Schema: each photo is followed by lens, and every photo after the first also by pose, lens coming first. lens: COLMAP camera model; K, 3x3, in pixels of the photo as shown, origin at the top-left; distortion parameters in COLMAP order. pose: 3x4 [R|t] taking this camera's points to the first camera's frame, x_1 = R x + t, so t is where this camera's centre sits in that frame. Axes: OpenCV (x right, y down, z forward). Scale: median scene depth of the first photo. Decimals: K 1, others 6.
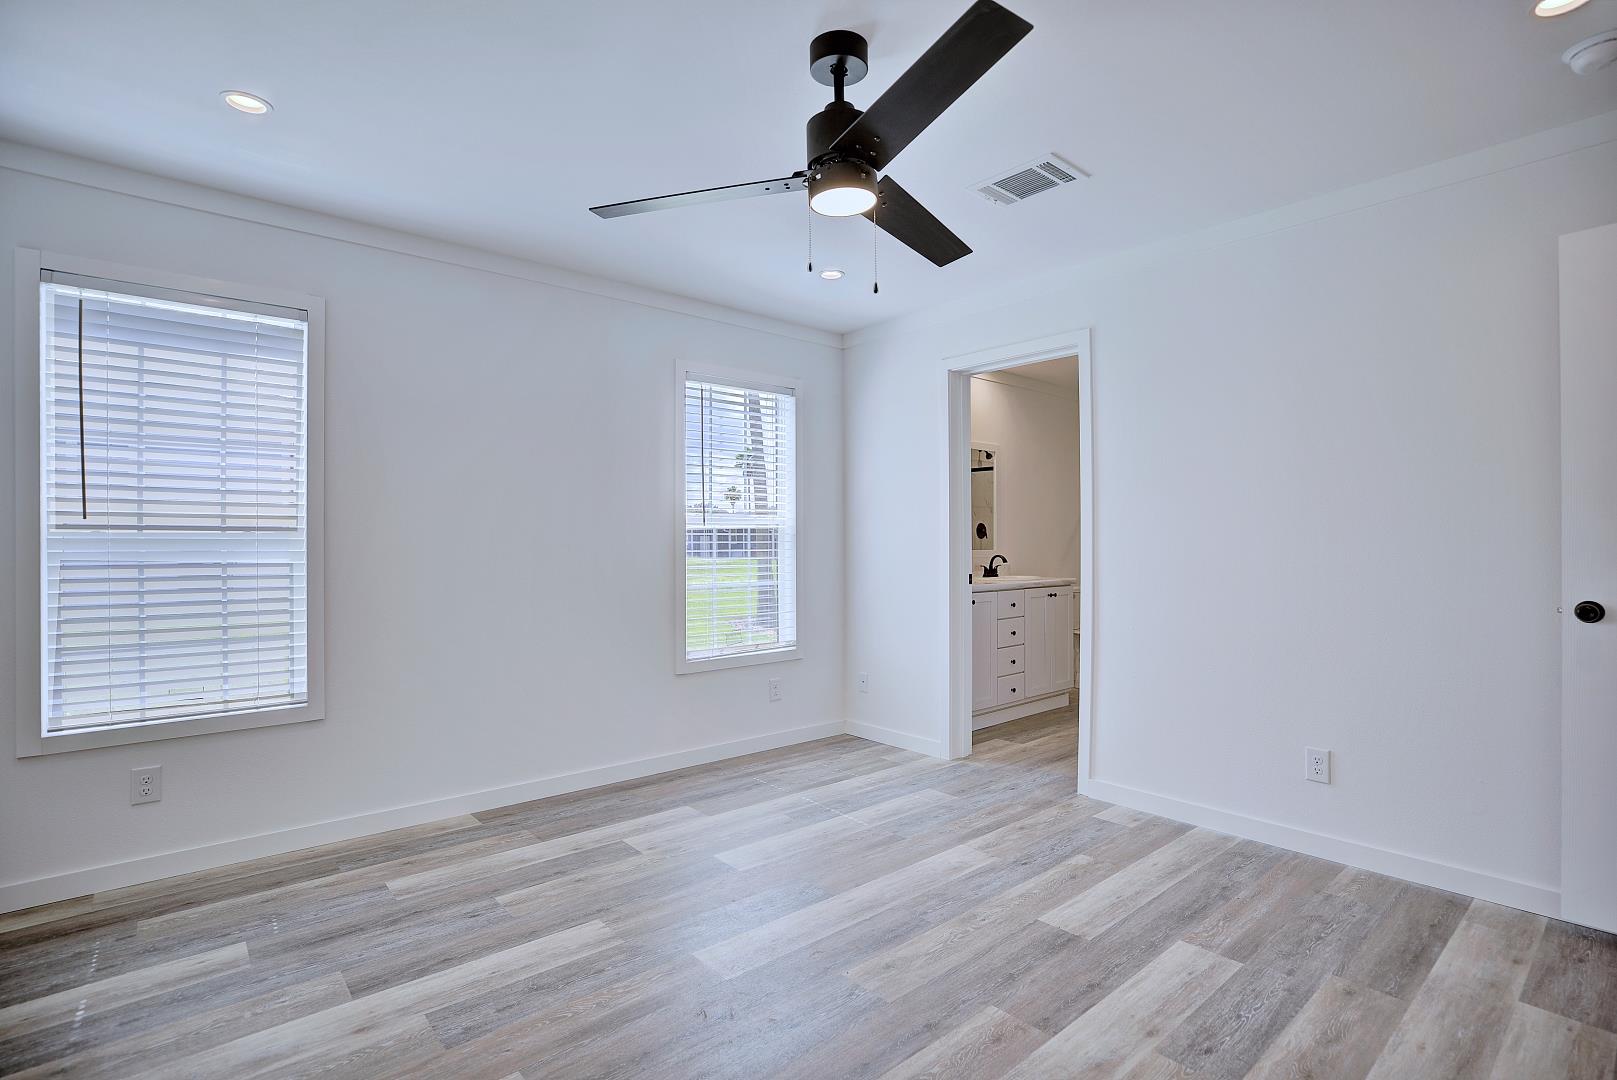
lens RADIAL K [[804.2, 0, 788.8], [0, 804.2, 529.7], [0, 0, 1]] dist [-0.012069, 0.003631]
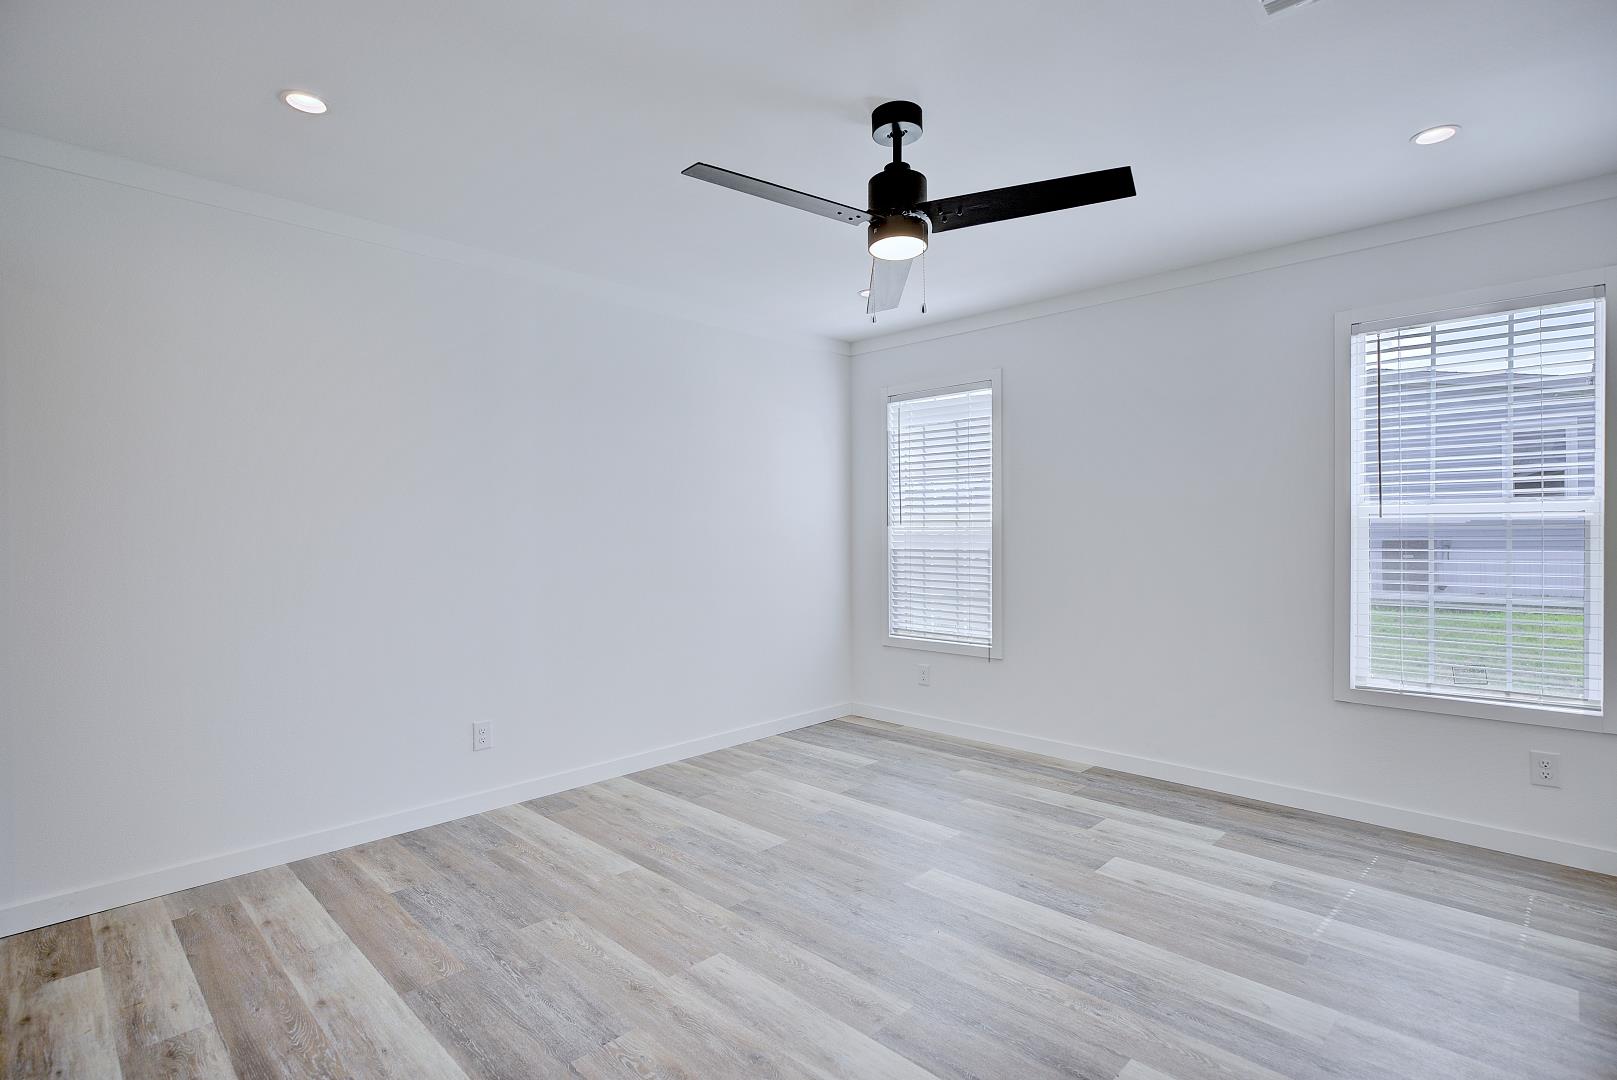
lens RADIAL K [[804.2, 0, 808.9], [0, 804.2, 541.9], [0, 0, 1]] dist [-0.012069, 0.003631]
pose [[0.075516, 0.009642, -0.997098, 0.859320], [0.016114, 0.999811, 0.010889, 0.002348], [0.997014, -0.016889, 0.075347, 0.560541]]
